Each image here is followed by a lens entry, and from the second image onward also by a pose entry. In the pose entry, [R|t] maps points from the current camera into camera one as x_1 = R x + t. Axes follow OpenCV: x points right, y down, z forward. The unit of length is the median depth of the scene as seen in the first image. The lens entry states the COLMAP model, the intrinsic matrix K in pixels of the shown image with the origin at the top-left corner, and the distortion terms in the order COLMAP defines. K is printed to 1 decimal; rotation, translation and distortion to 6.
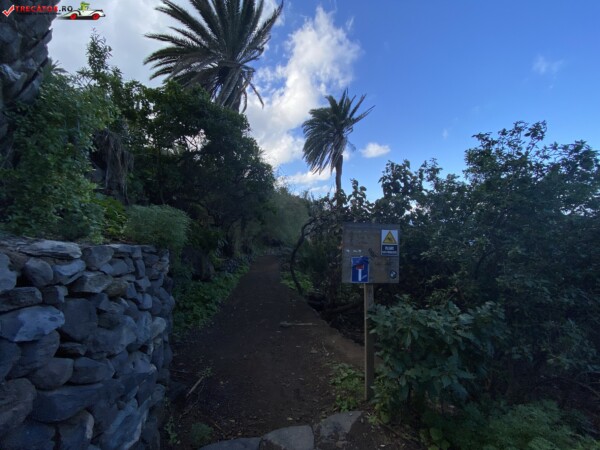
lens RADIAL K [[244.6, 0, 295.6], [0, 244.6, 224.3], [0, 0, 1]] dist [-0.006112, -0.007891]
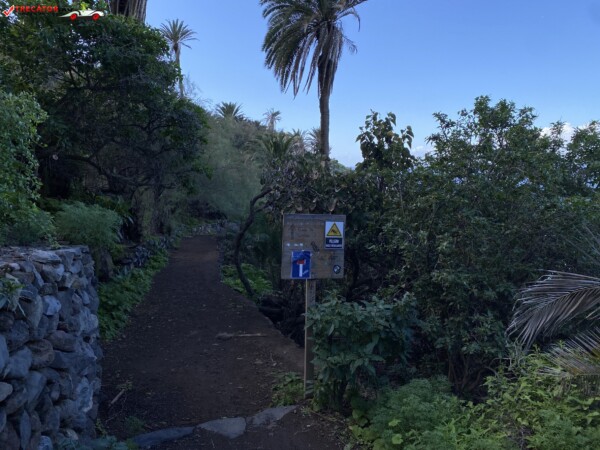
lens RADIAL K [[465.6, 0, 303.1], [0, 465.6, 223.2], [0, 0, 1]] dist [-0.006478, -0.007977]
pose [[0.994497, -0.001622, 0.104755, 0.064479], [-0.009623, 0.994238, 0.106759, -0.116031], [-0.104325, -0.107179, 0.988751, -0.529274]]
